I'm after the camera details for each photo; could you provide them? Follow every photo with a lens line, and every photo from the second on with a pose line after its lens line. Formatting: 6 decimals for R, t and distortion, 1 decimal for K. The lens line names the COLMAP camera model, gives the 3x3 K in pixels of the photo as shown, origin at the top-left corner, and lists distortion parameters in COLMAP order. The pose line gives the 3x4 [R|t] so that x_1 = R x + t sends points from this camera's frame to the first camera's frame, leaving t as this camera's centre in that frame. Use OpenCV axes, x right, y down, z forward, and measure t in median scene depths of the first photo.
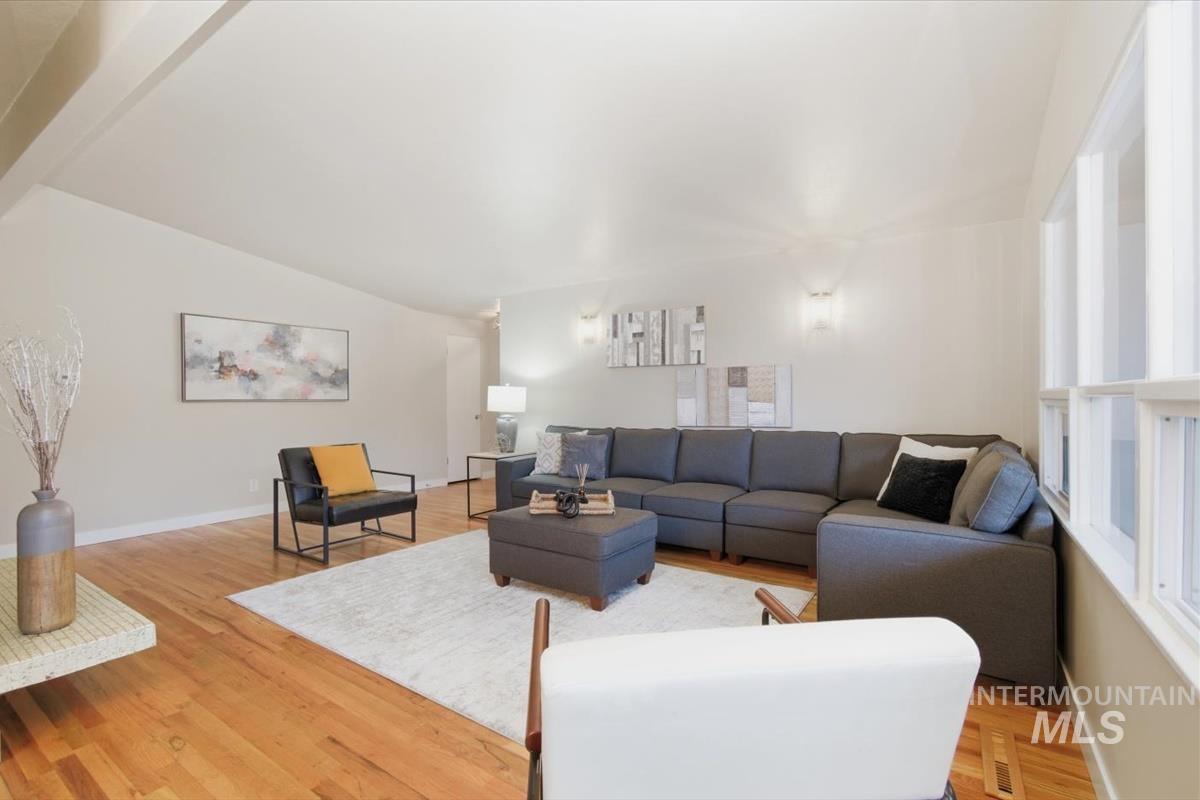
lens RADIAL K [[538.2, 0, 599.1], [0, 538.2, 403.5], [0, 0, 1]] dist [-0.027027, 0.022643]
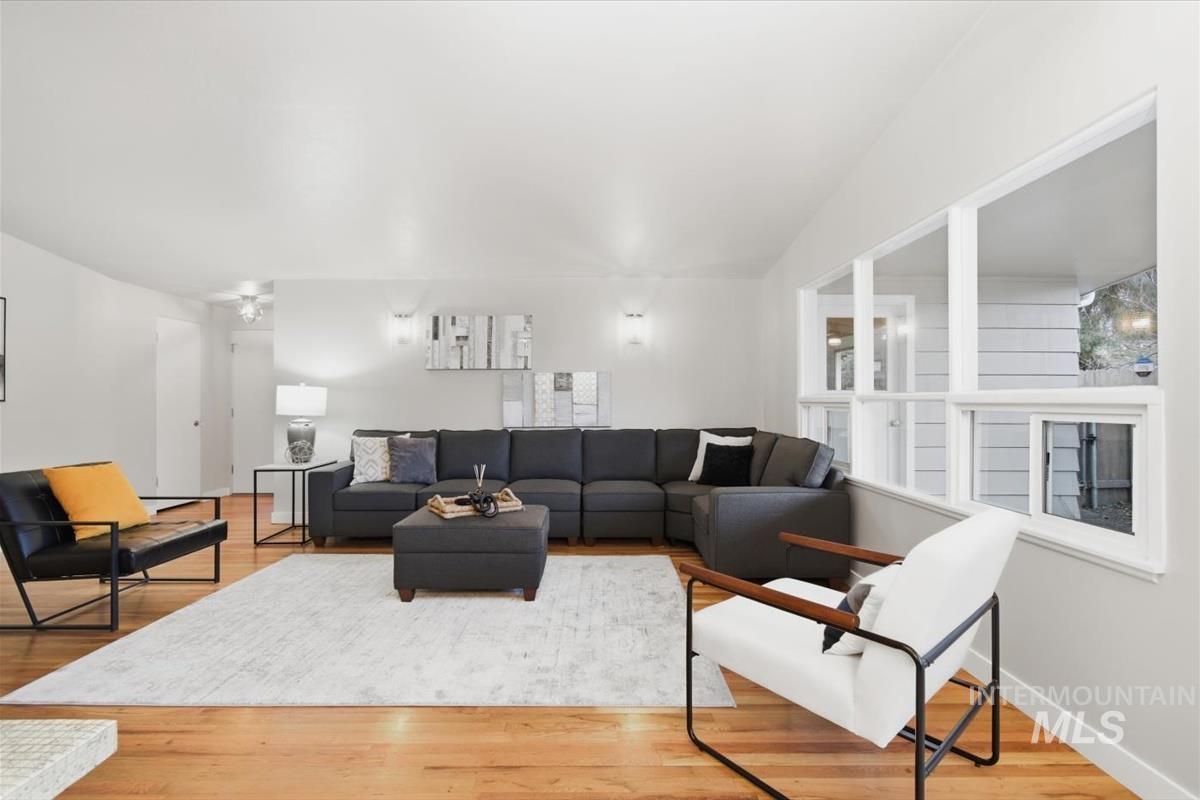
lens RADIAL K [[536.6, 0, 600.0], [0, 536.6, 400.0], [0, 0, 1]] dist [0.002598, 0.000058]
pose [[0.823131, 0.007489, 0.567802, -0.294080], [0.000273, 0.999908, -0.013585, 0.002292], [-0.567851, 0.011337, 0.823053, 0.024834]]
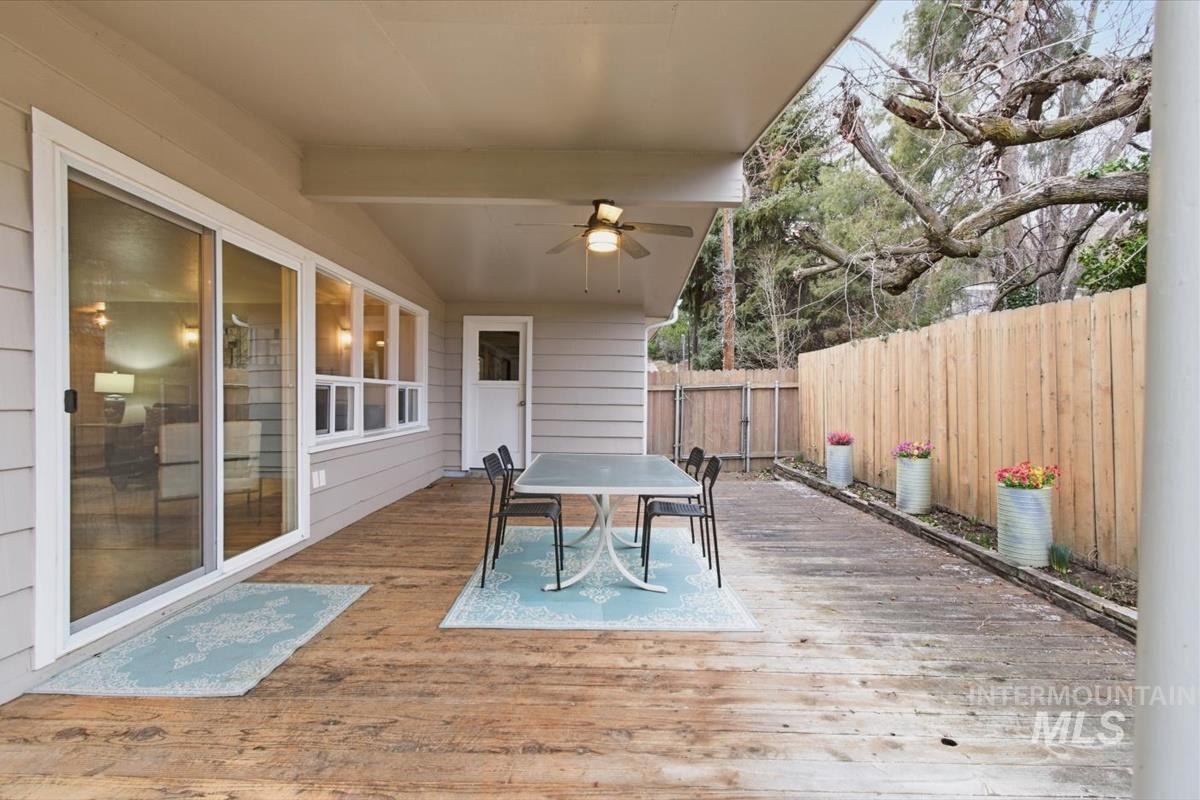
lens RADIAL K [[538.2, 0, 599.1], [0, 538.2, 403.5], [0, 0, 1]] dist [-0.027027, 0.022643]
pose [[0.823218, 0.011528, 0.567608, 0.073609], [-0.012399, 0.999920, -0.002326, 0.034540], [-0.567590, -0.005123, 0.823295, -0.859388]]
